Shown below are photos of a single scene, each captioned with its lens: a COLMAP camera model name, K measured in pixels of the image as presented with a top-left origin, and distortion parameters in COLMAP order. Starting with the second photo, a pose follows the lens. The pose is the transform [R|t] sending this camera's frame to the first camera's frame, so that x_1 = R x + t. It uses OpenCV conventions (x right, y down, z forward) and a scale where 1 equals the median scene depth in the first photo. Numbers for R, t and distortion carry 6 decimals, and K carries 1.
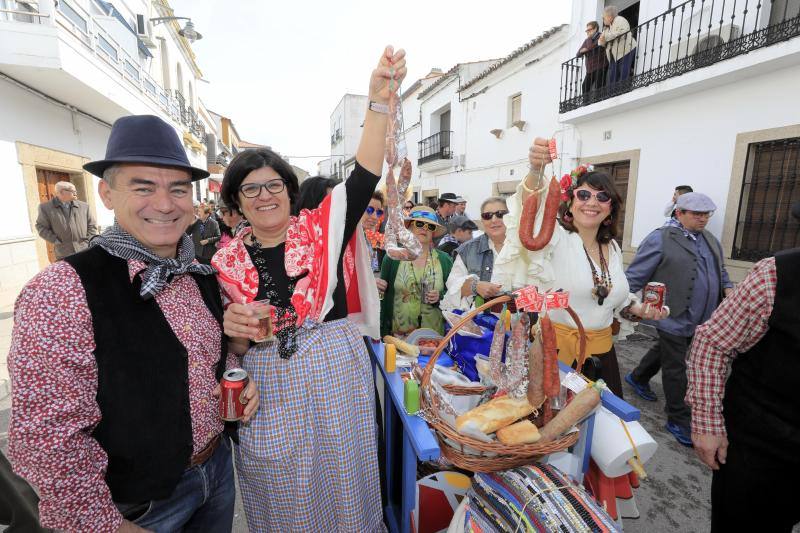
lens RADIAL K [[364.5, 0, 399.2], [0, 364.5, 265.4], [0, 0, 1]] dist [-0.042230, 0.010187]
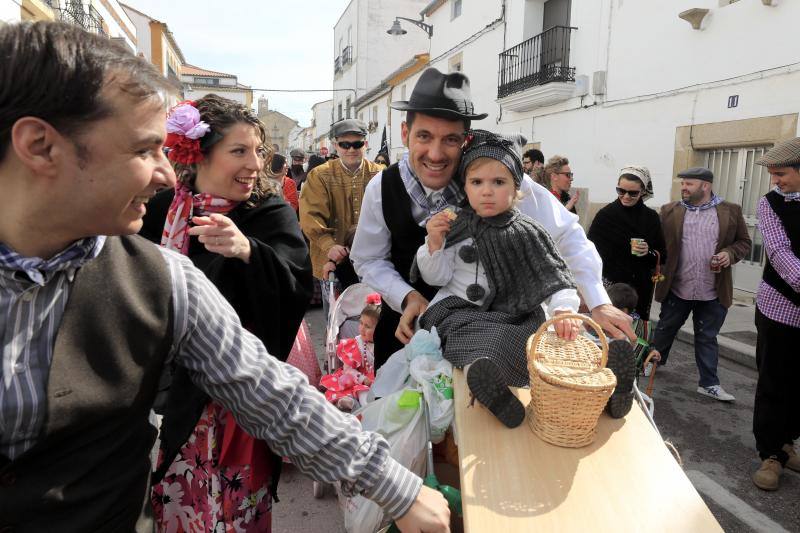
lens RADIAL K [[559.5, 0, 428.4], [0, 559.5, 247.5], [0, 0, 1]] dist [-0.003022, 0.003473]
pose [[0.999698, 0.022725, -0.009337, -0.062540], [-0.023054, 0.999055, -0.036844, -0.043498], [0.008491, 0.037048, 0.999277, 0.330103]]
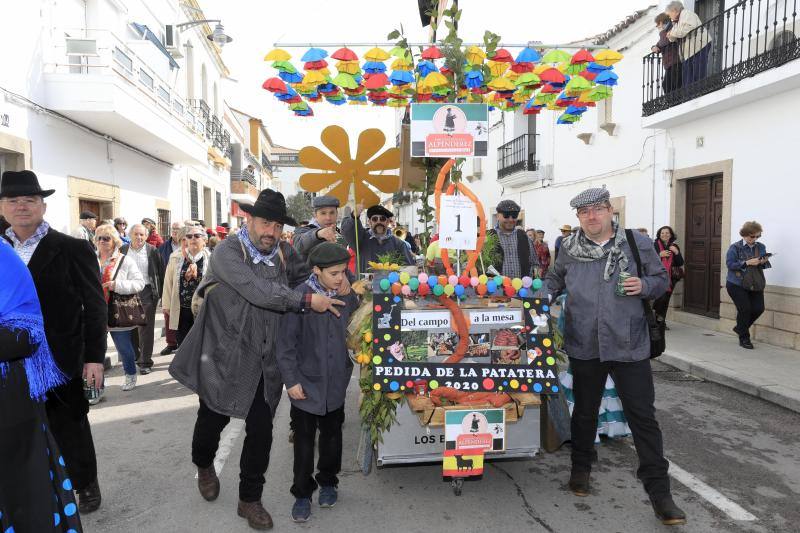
lens RADIAL K [[570.3, 0, 393.8], [0, 570.3, 263.0], [0, 0, 1]] dist [-0.000714, 0.010742]
pose [[0.980563, -0.000602, -0.196206, 0.121409], [-0.020943, 0.993961, -0.107717, 0.041938], [0.195085, 0.109732, 0.974628, -0.258213]]
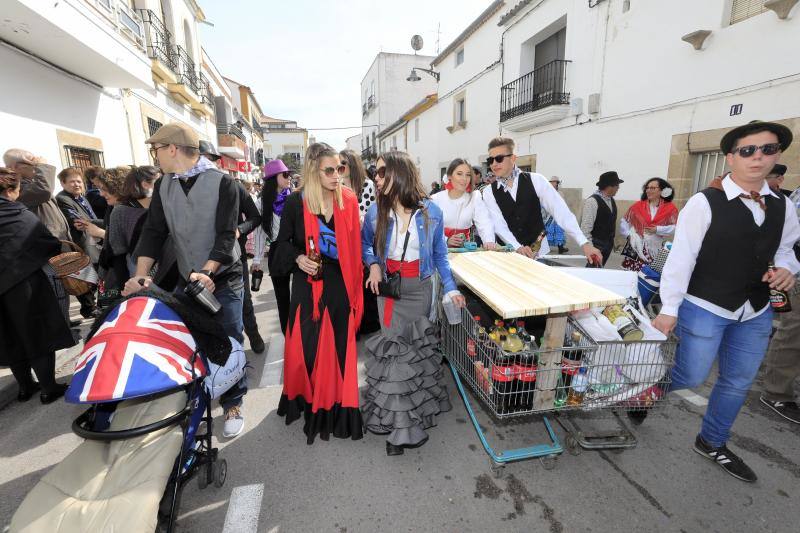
lens RADIAL K [[364.5, 0, 401.4], [0, 364.5, 266.2], [0, 0, 1]] dist [-0.042230, 0.010187]
pose [[0.997636, -0.005943, -0.068458, -0.156738], [0.009899, 0.998291, 0.057598, -0.066636], [0.067999, -0.058139, 0.995990, 0.470874]]
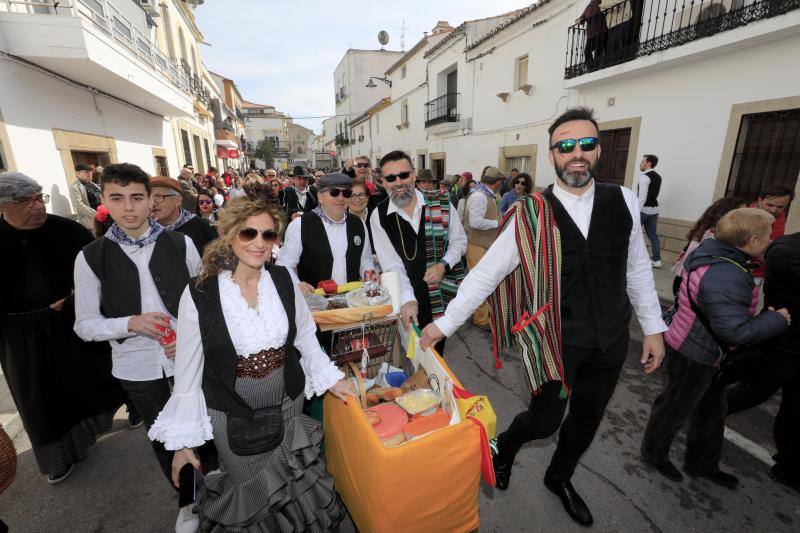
lens RADIAL K [[364.5, 0, 398.8], [0, 364.5, 265.7], [0, 0, 1]] dist [-0.042230, 0.010187]
pose [[0.999570, -0.016065, -0.024521, -0.002821], [0.018707, 0.993574, 0.111626, -0.019187], [0.022570, -0.112036, 0.993448, -0.055551]]
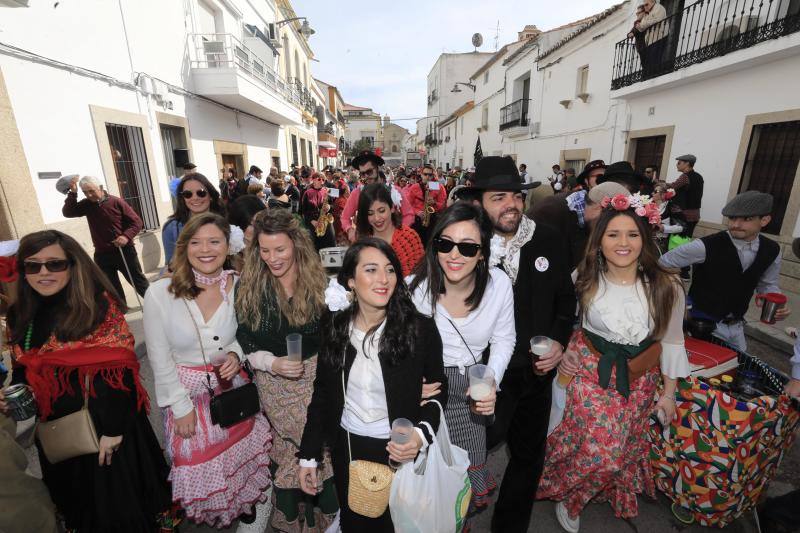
lens RADIAL K [[364.5, 0, 397.1], [0, 364.5, 265.6], [0, 0, 1]] dist [-0.042230, 0.010187]
pose [[0.963622, 0.057388, -0.261035, 0.104283], [-0.027685, 0.992854, 0.116078, 0.003144], [0.265831, -0.104628, 0.958325, -0.232049]]
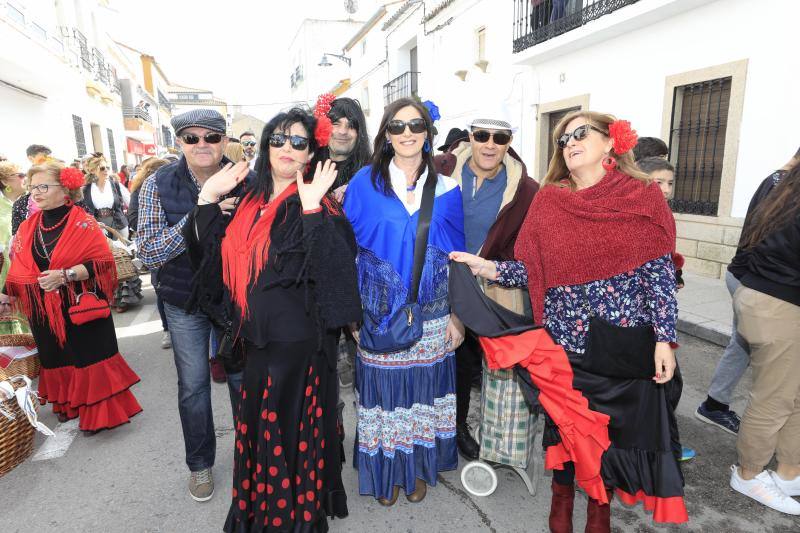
lens RADIAL K [[490.3, 0, 399.6], [0, 490.3, 264.3], [0, 0, 1]] dist [-0.015642, 0.012734]
pose [[0.999589, -0.028587, 0.002236, 0.123994], [0.028489, 0.998950, 0.035869, 0.031310], [-0.003259, -0.035791, 0.999354, -0.165964]]
